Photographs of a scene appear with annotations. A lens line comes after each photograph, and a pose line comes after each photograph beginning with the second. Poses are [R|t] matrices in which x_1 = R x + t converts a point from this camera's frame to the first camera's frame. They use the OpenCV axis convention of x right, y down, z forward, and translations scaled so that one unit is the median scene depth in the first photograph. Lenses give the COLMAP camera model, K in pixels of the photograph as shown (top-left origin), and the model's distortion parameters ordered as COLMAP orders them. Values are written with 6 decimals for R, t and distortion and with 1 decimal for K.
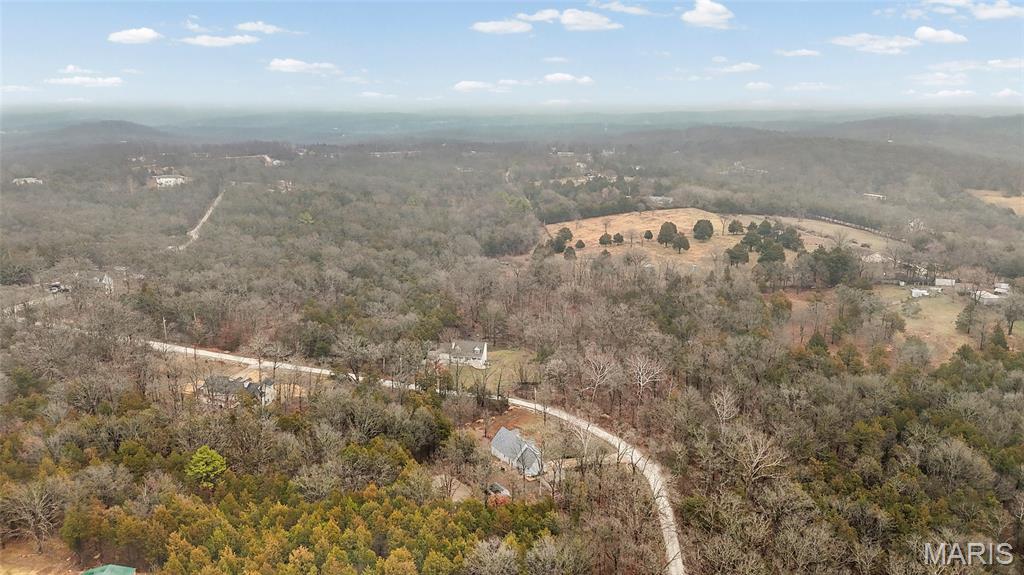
lens RADIAL K [[744.6, 0, 511.3], [0, 744.6, 285.7], [0, 0, 1]] dist [0.059101, -0.035576]
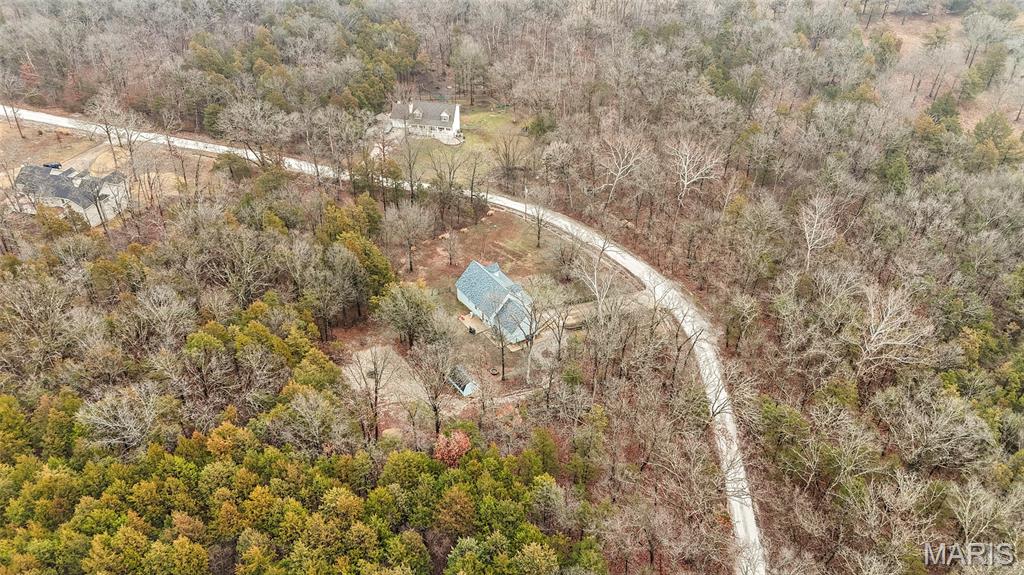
lens RADIAL K [[744.6, 0, 512.4], [0, 744.6, 293.4], [0, 0, 1]] dist [0.059101, -0.035576]
pose [[0.999970, 0.004023, 0.006581, 0.014926], [-0.006172, 0.929069, 0.369855, -0.020441], [-0.004626, -0.369884, 0.929066, 0.318290]]
